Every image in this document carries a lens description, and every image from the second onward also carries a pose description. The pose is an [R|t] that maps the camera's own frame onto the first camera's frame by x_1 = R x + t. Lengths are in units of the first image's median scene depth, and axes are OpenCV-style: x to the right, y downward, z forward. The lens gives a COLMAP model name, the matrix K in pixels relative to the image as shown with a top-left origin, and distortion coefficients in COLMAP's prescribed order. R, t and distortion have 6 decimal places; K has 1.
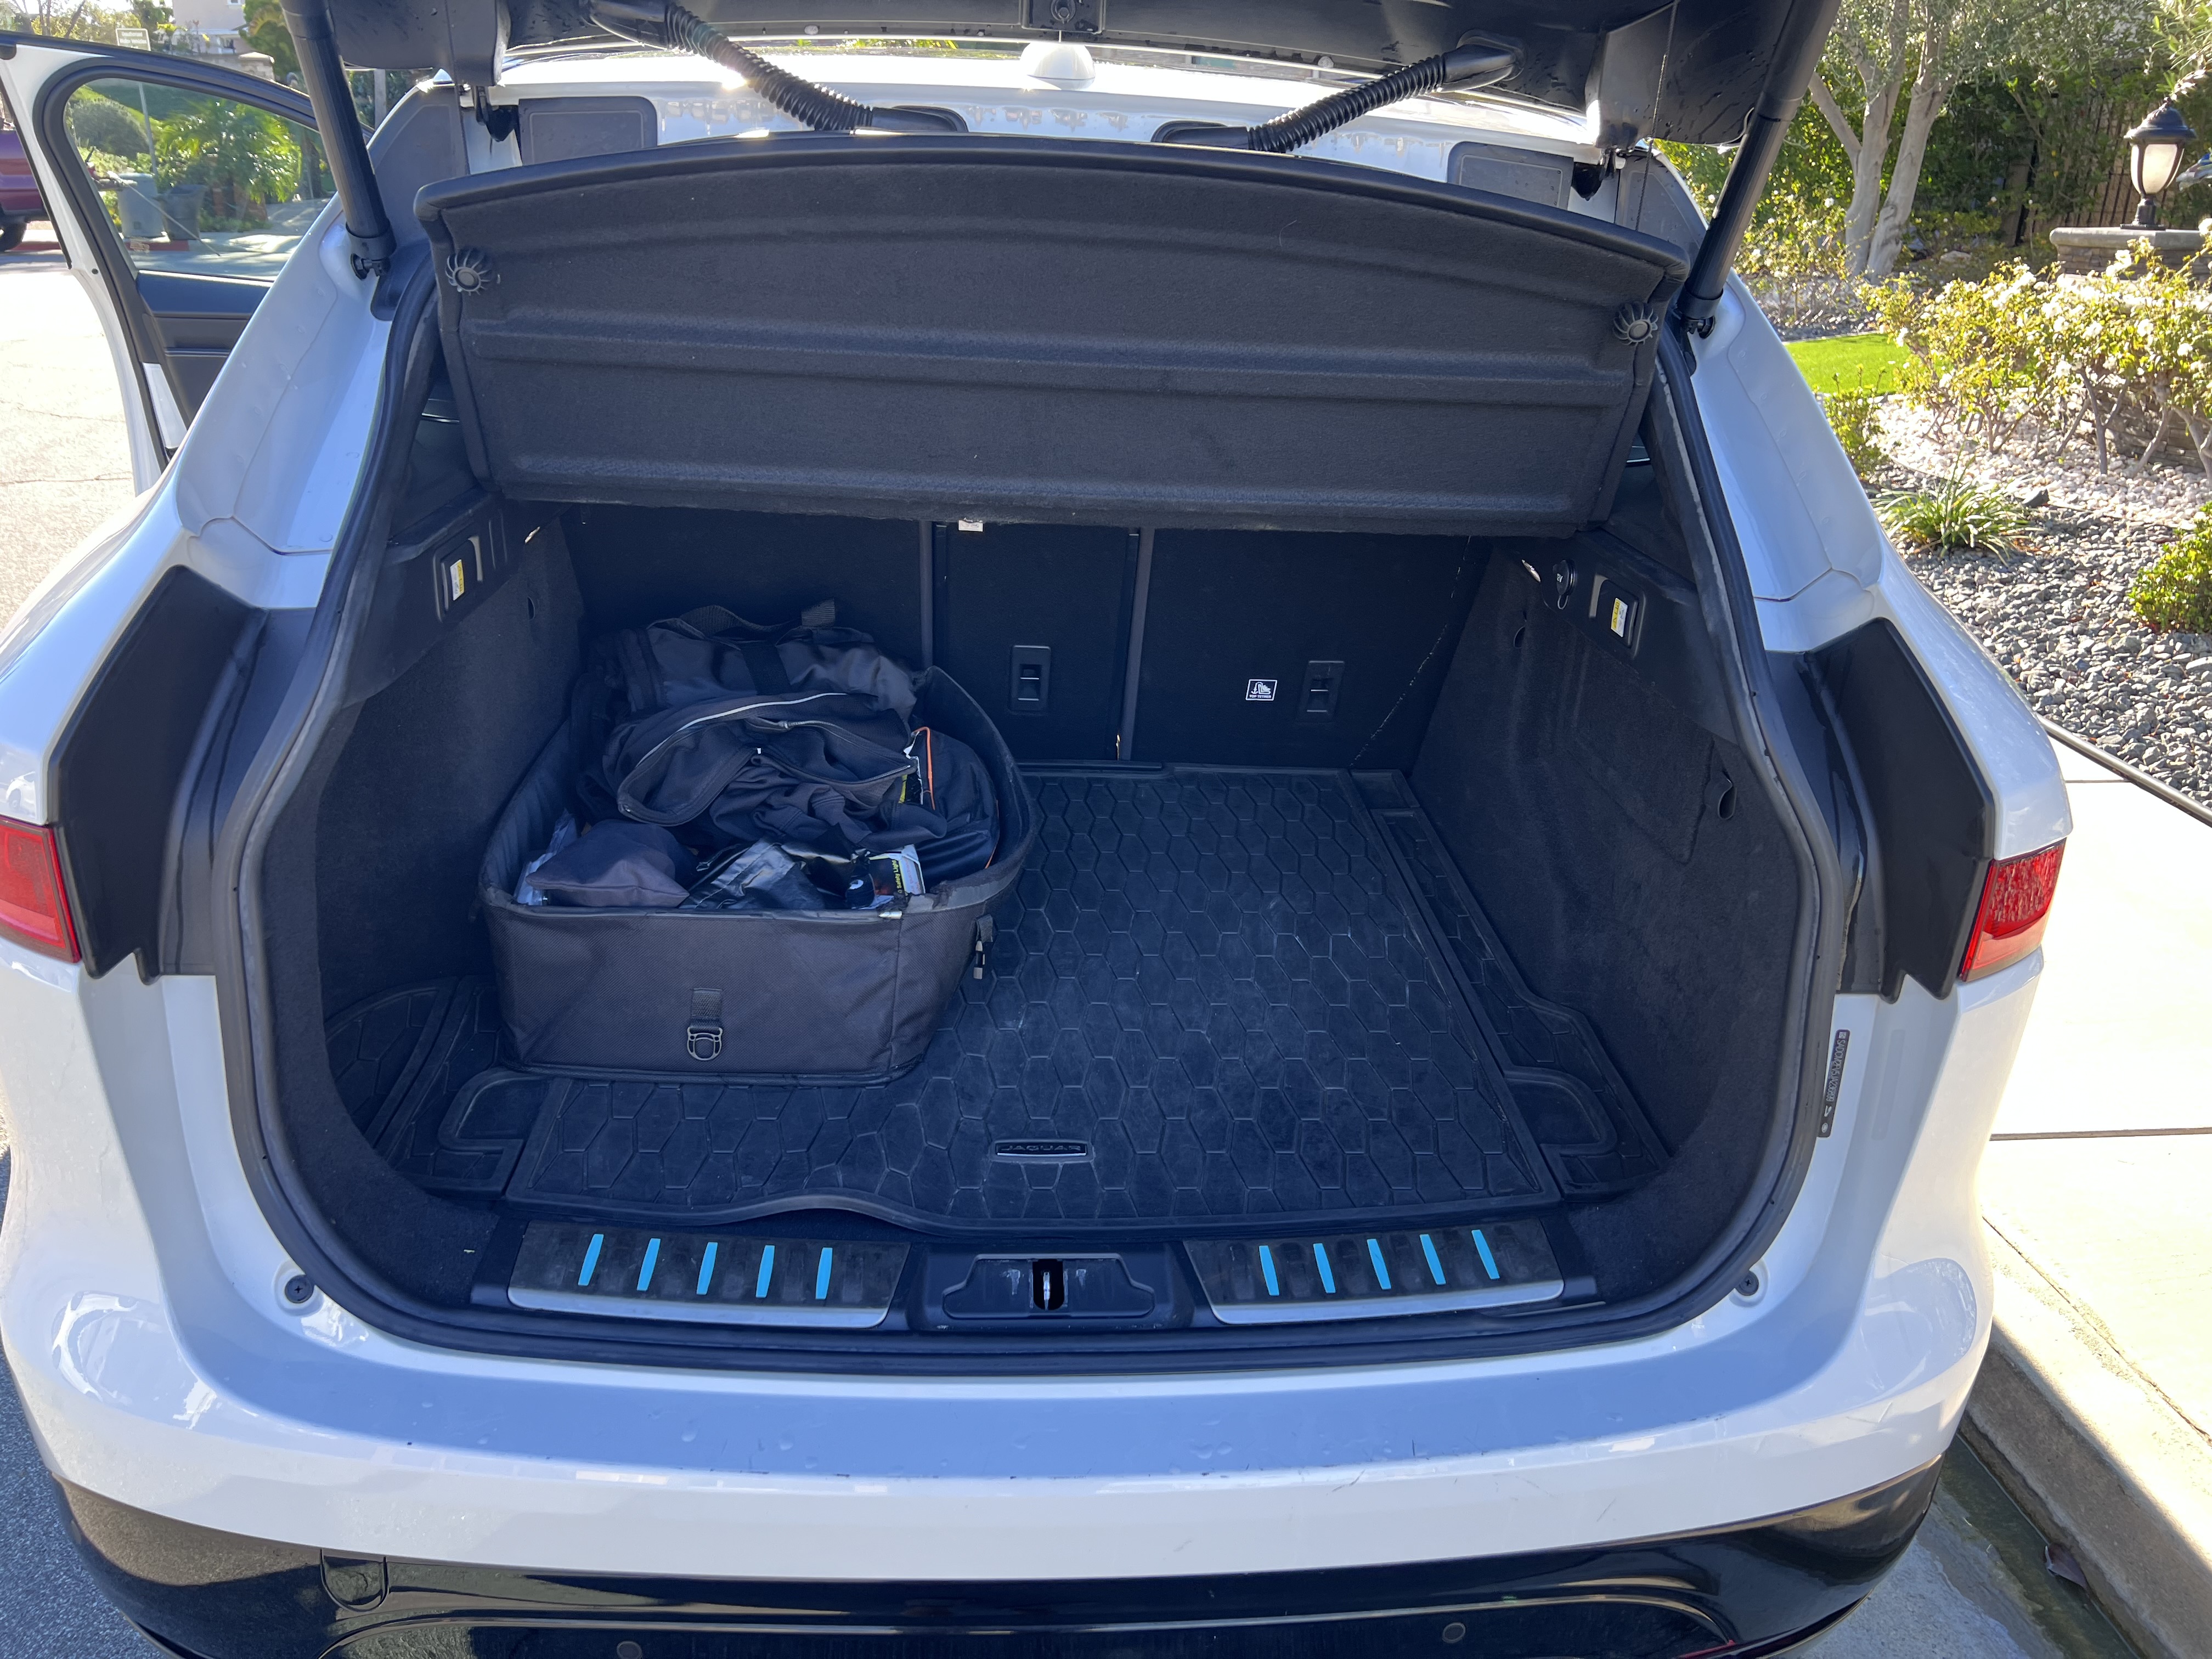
lens RADIAL K [[1674.0, 0, 1101.6], [0, 1674.0, 824.8], [0, 0, 1]] dist [-0.015432, -0.010890]
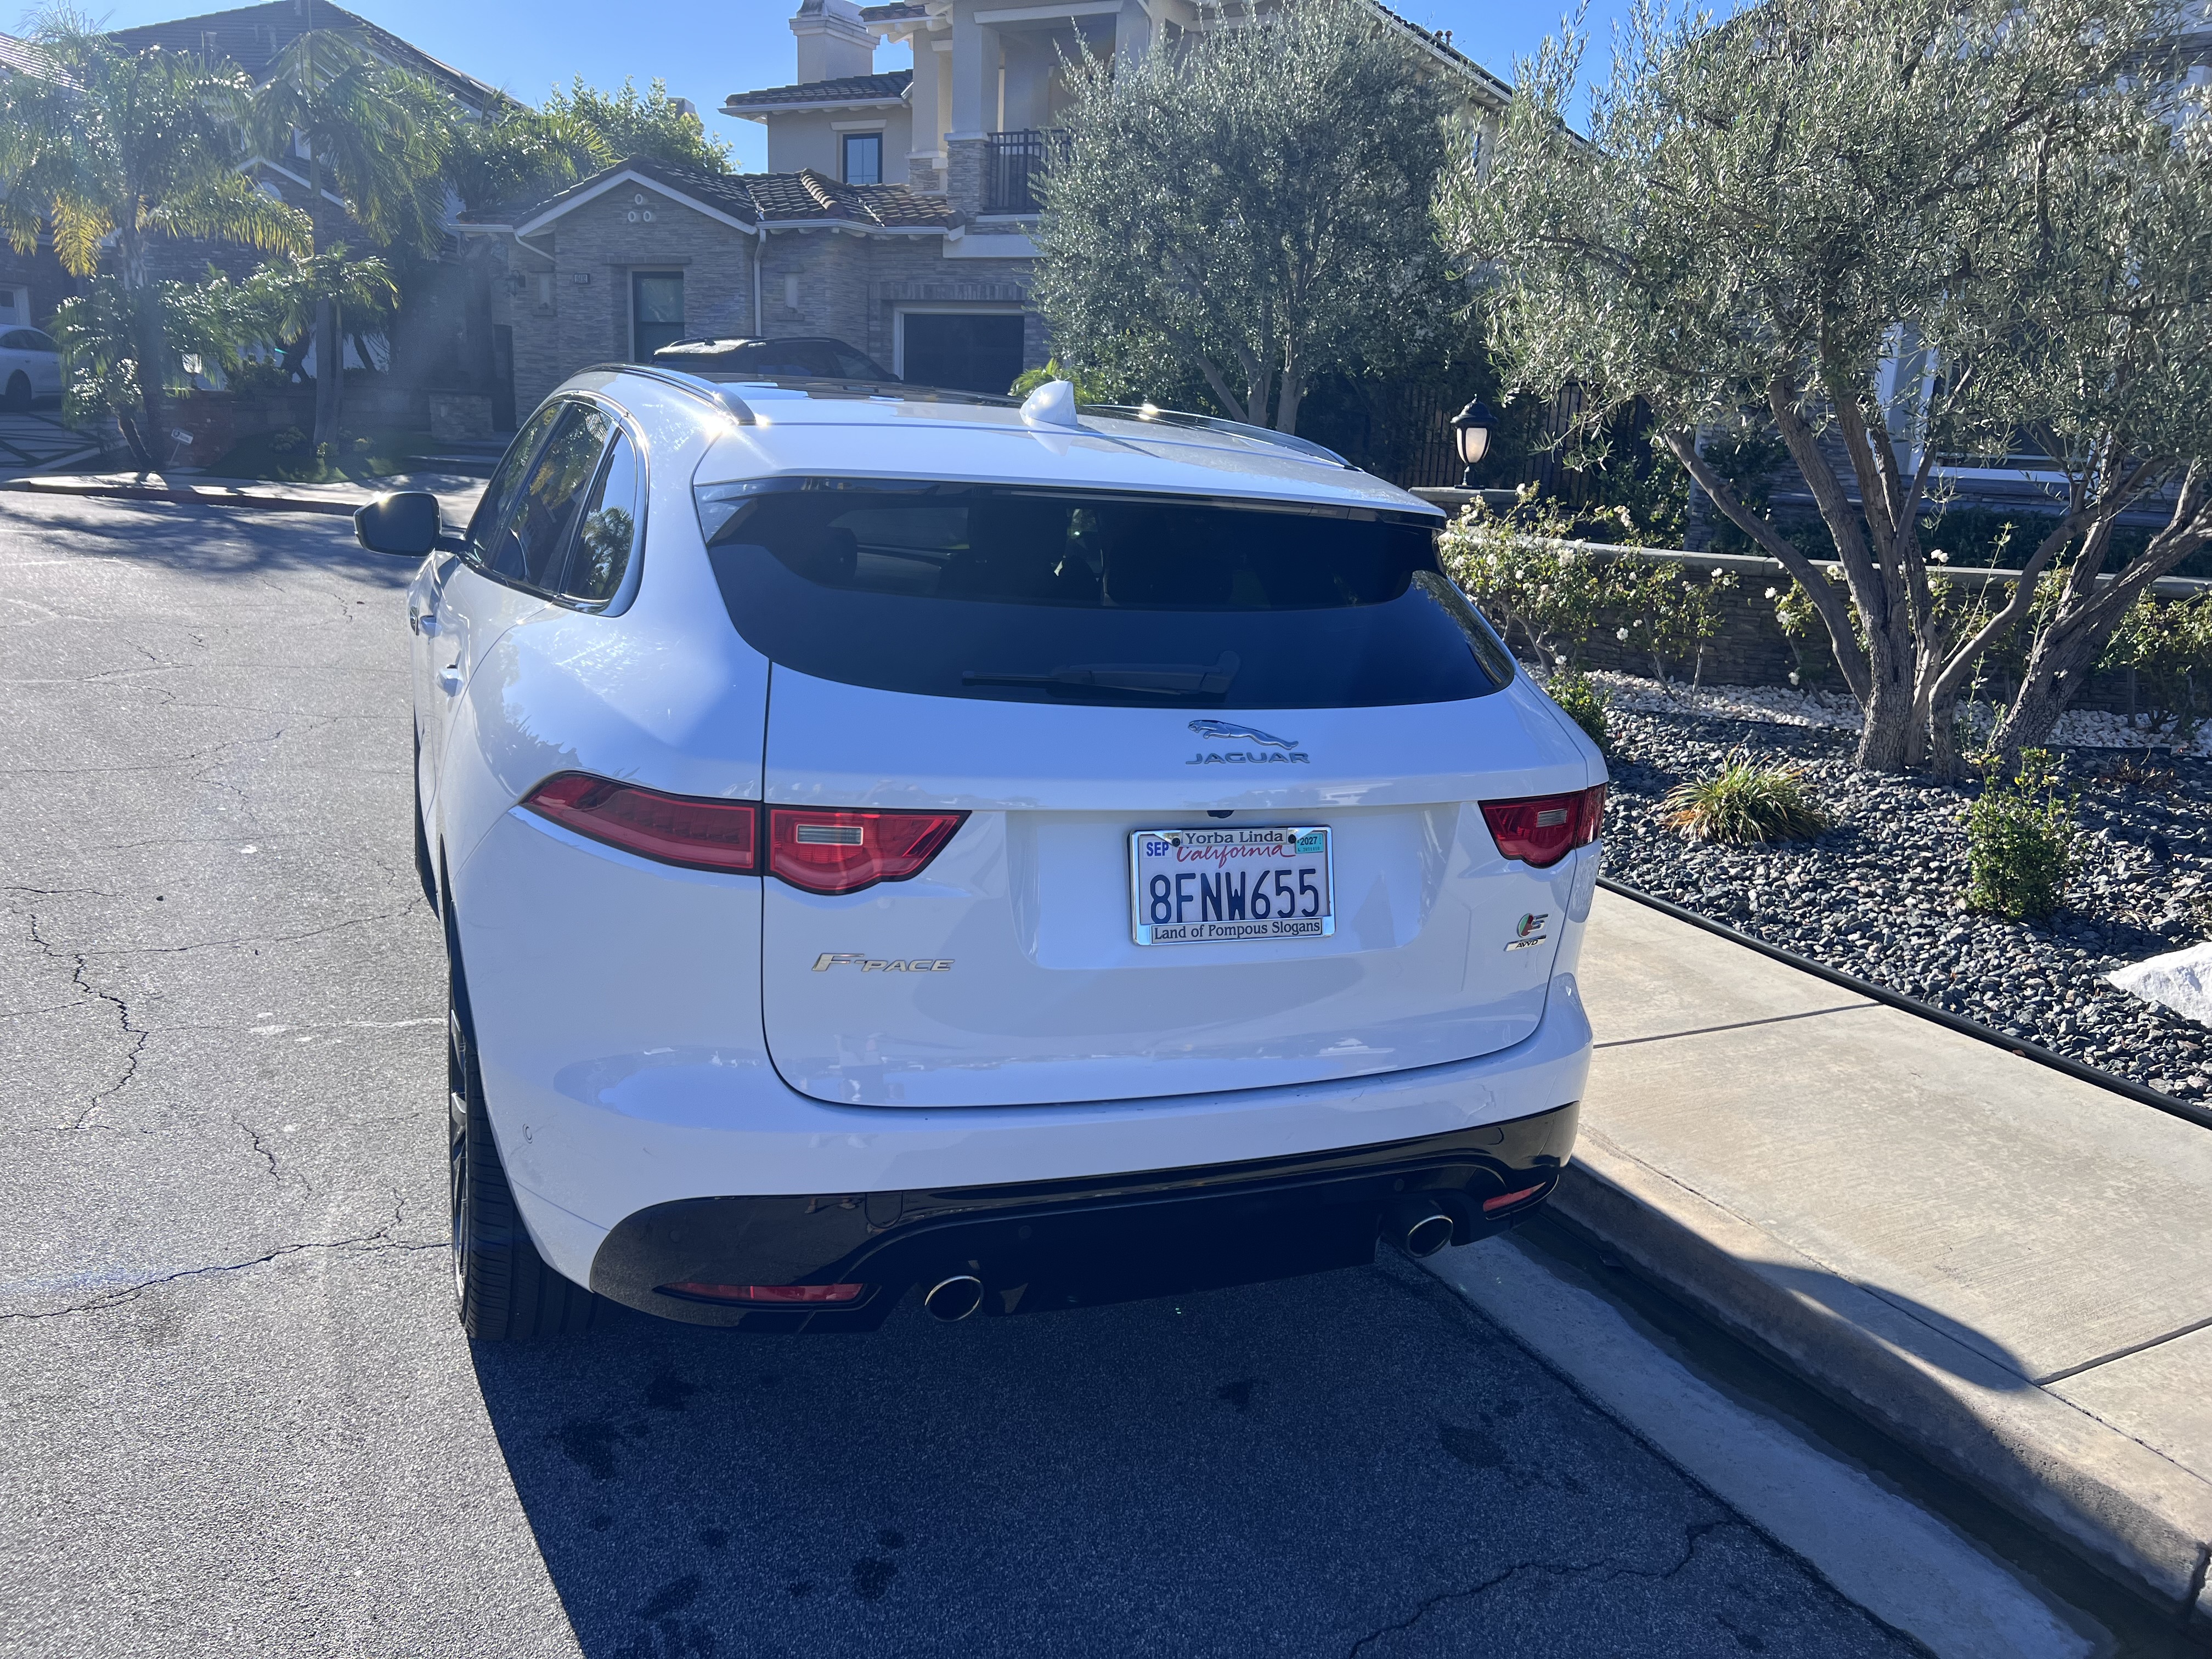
lens RADIAL K [[1674.0, 0, 1108.4], [0, 1674.0, 828.9], [0, 0, 1]] dist [-0.015432, -0.010890]
pose [[0.938353, -0.046384, 0.342553, -0.152366], [0.090449, 0.989378, -0.113799, 0.050431], [-0.333636, 0.137767, 0.932581, -0.158653]]
